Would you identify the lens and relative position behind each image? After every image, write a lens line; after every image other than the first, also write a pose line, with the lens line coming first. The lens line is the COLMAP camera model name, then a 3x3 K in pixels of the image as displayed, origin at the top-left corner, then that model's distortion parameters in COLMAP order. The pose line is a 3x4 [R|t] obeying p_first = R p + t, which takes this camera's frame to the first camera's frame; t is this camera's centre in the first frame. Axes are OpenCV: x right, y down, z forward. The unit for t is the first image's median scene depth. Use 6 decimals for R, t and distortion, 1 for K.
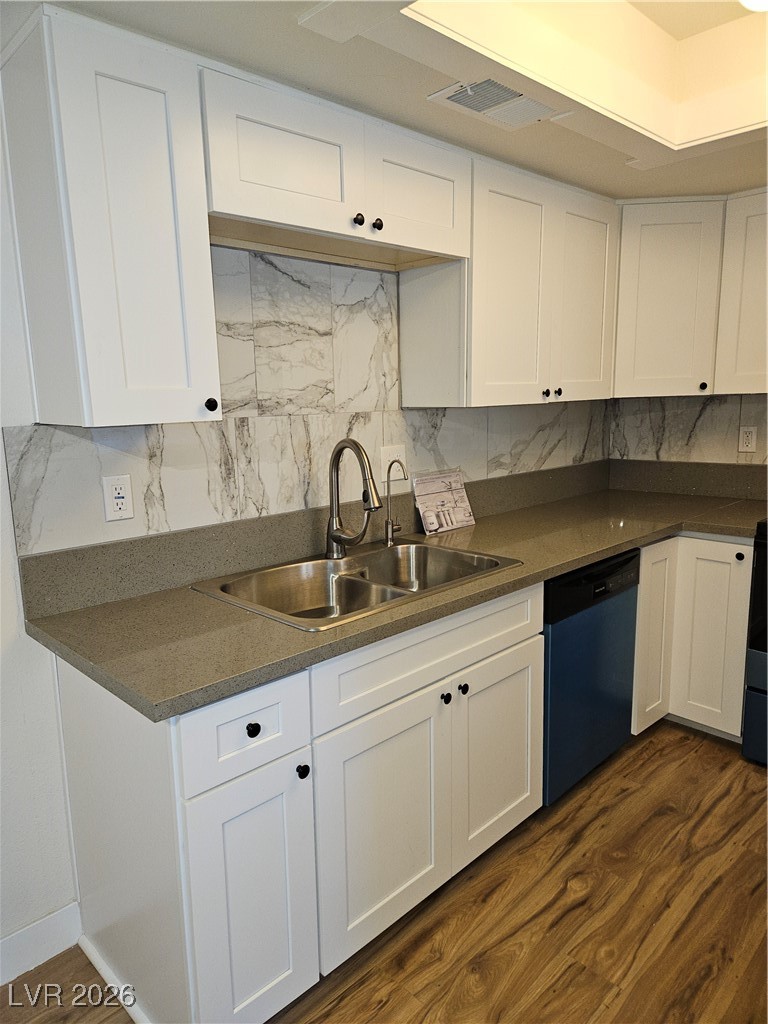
lens RADIAL K [[683.2, 0, 379.8], [0, 683.2, 515.1], [0, 0, 1]] dist [0.087217, -0.077341]
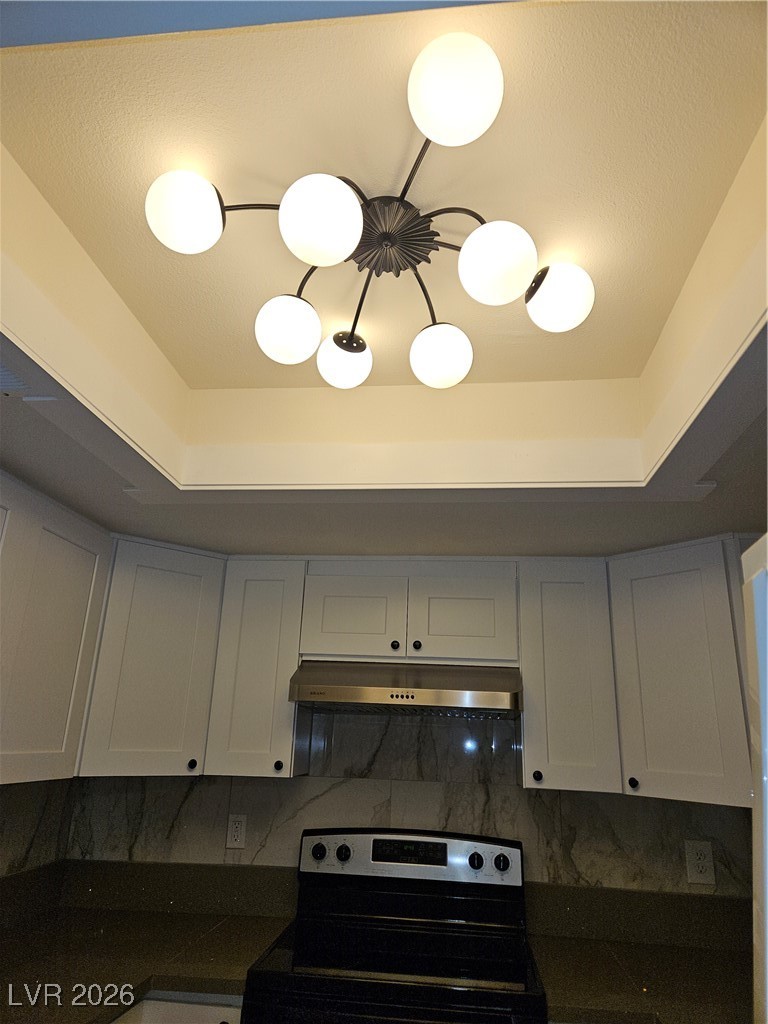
lens RADIAL K [[683.2, 0, 379.8], [0, 683.2, 515.1], [0, 0, 1]] dist [0.087217, -0.077341]
pose [[0.771978, 0.245814, 0.586196, 0.081406], [0.059137, 0.890427, -0.451269, -0.061651], [-0.632892, 0.383035, 0.672853, 0.189434]]
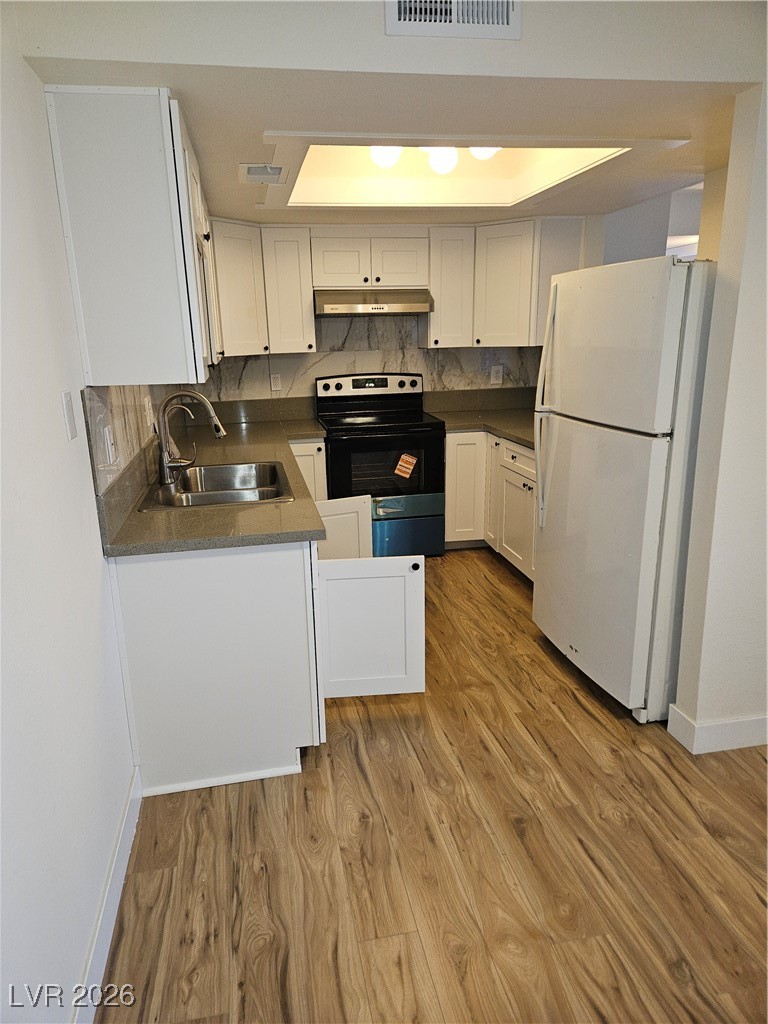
lens RADIAL K [[683.2, 0, 379.8], [0, 683.2, 515.1], [0, 0, 1]] dist [0.087217, -0.077341]
pose [[0.545892, -0.209011, 0.811367, -0.680241], [0.160871, 0.976514, 0.143319, -0.000134], [-0.822267, 0.052289, 0.566695, -0.061671]]
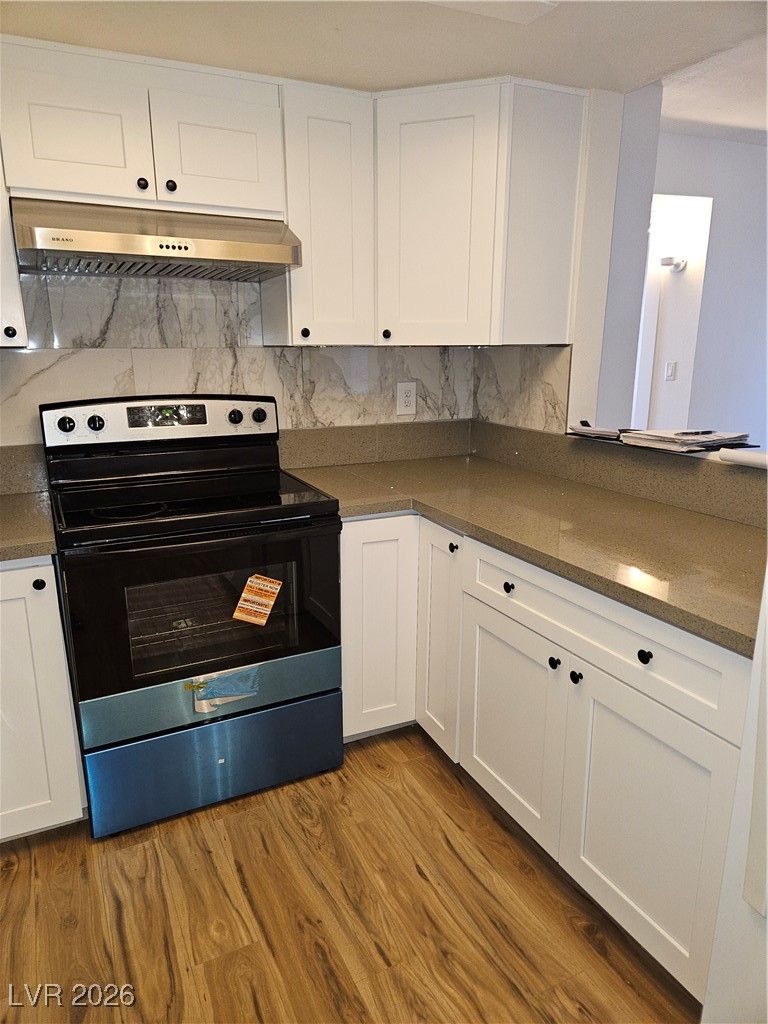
lens RADIAL K [[683.2, 0, 379.8], [0, 683.2, 515.1], [0, 0, 1]] dist [0.087217, -0.077341]
pose [[0.307401, -0.210948, 0.927904, -0.003602], [0.168073, 0.971825, 0.165253, -0.054150], [-0.936620, 0.105157, 0.334194, 0.374701]]
